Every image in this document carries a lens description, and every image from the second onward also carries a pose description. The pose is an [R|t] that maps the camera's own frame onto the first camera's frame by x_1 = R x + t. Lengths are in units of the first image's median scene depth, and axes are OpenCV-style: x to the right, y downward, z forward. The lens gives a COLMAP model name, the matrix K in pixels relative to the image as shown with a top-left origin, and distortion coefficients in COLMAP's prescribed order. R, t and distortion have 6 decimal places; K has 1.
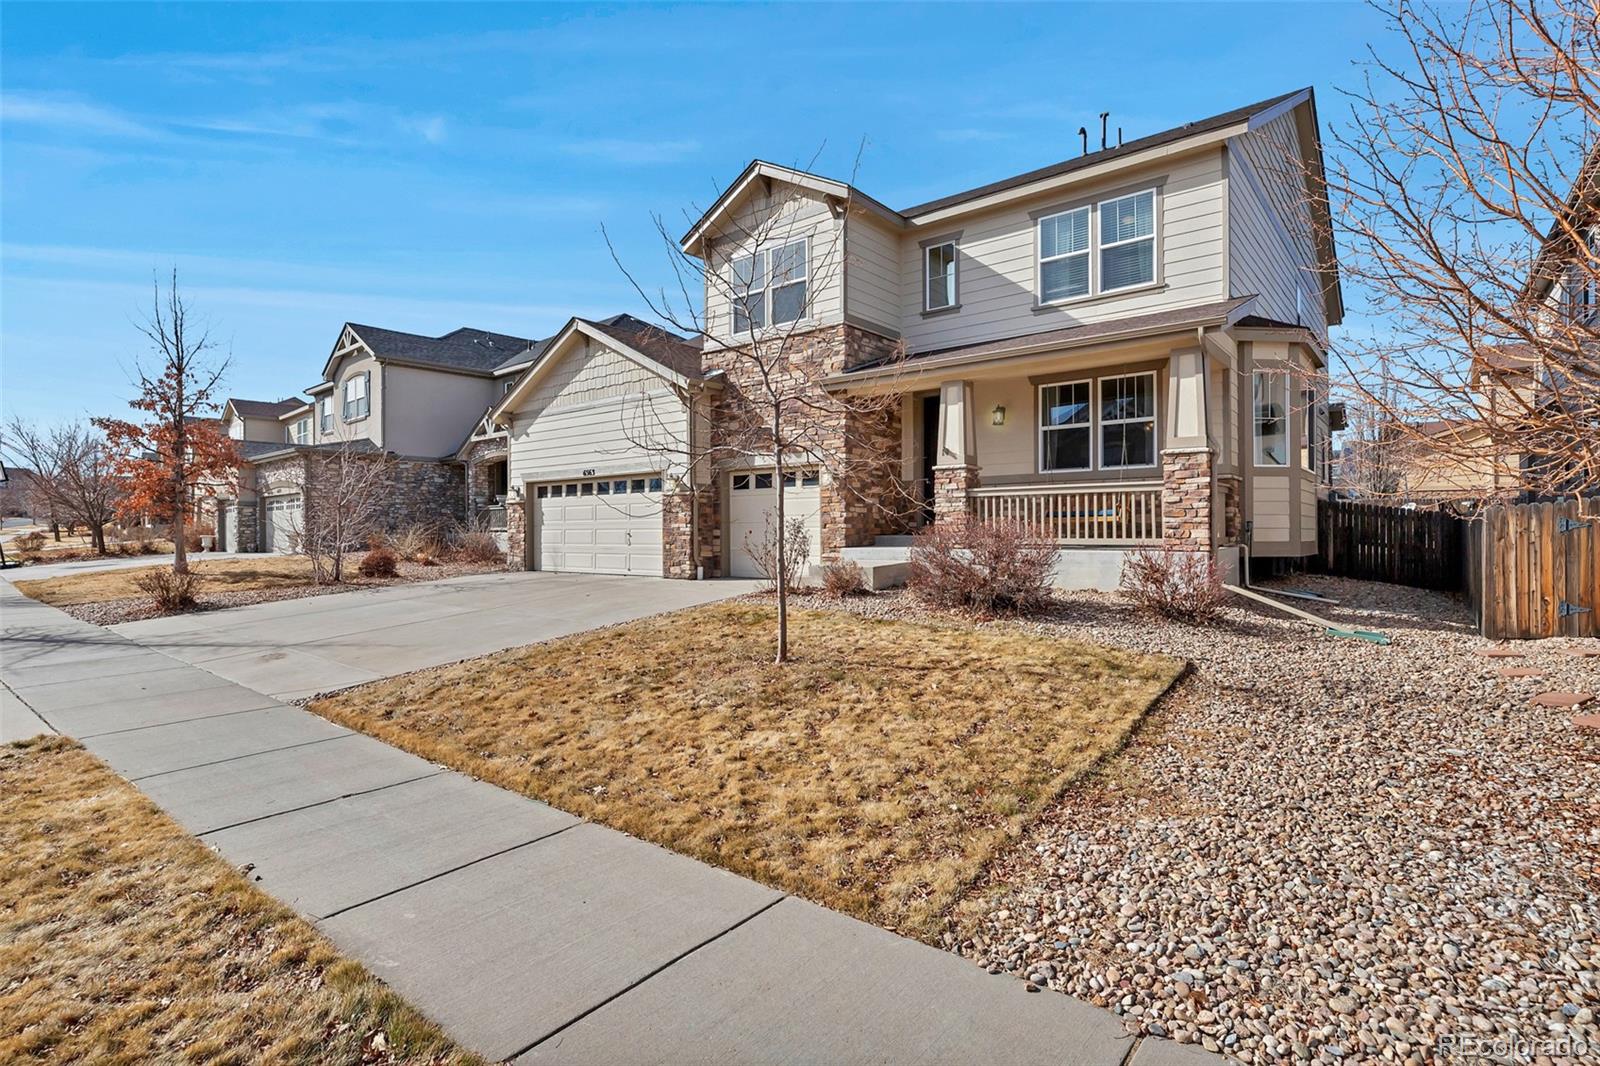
lens RADIAL K [[793.7, 0, 800.0], [0, 793.7, 533.0], [0, 0, 1]] dist [-0.001825, -0.000194]
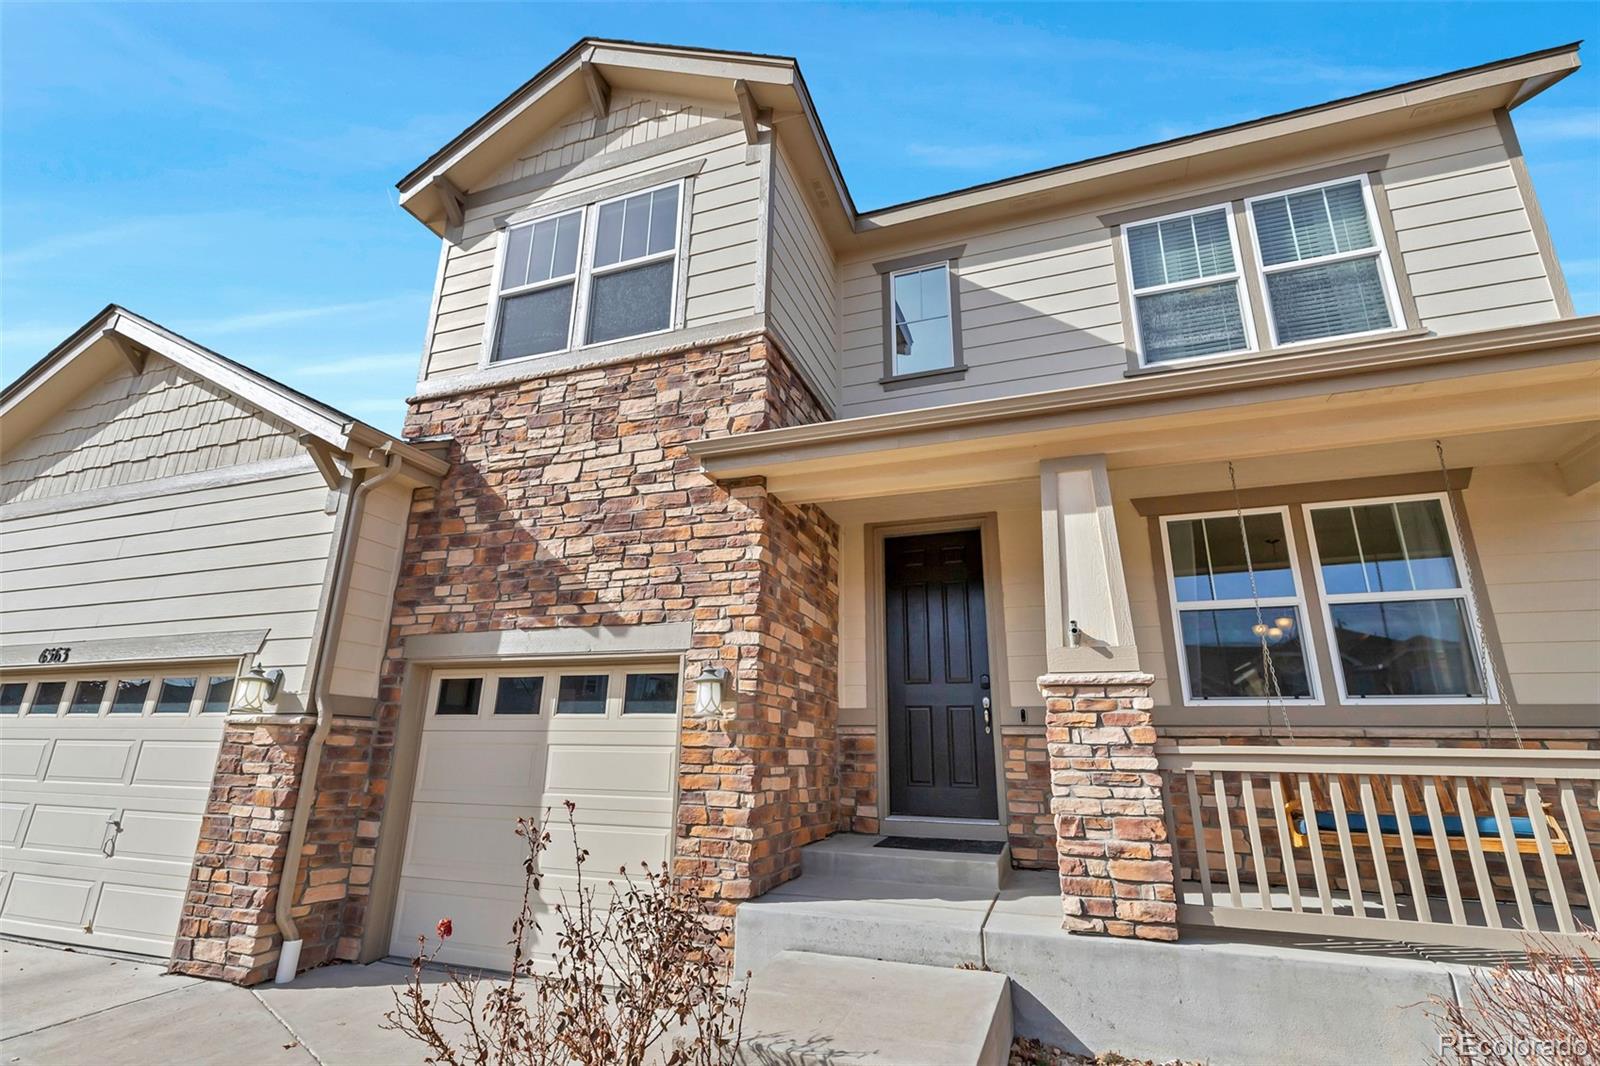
lens RADIAL K [[738.8, 0, 800.0], [0, 738.8, 533.0], [0, 0, 1]] dist [0.002316, -0.000457]
pose [[0.945525, 0.110550, 0.306204, -0.035779], [-0.018724, 0.957487, -0.287868, -0.040108], [-0.325010, 0.266453, 0.907398, 0.605559]]
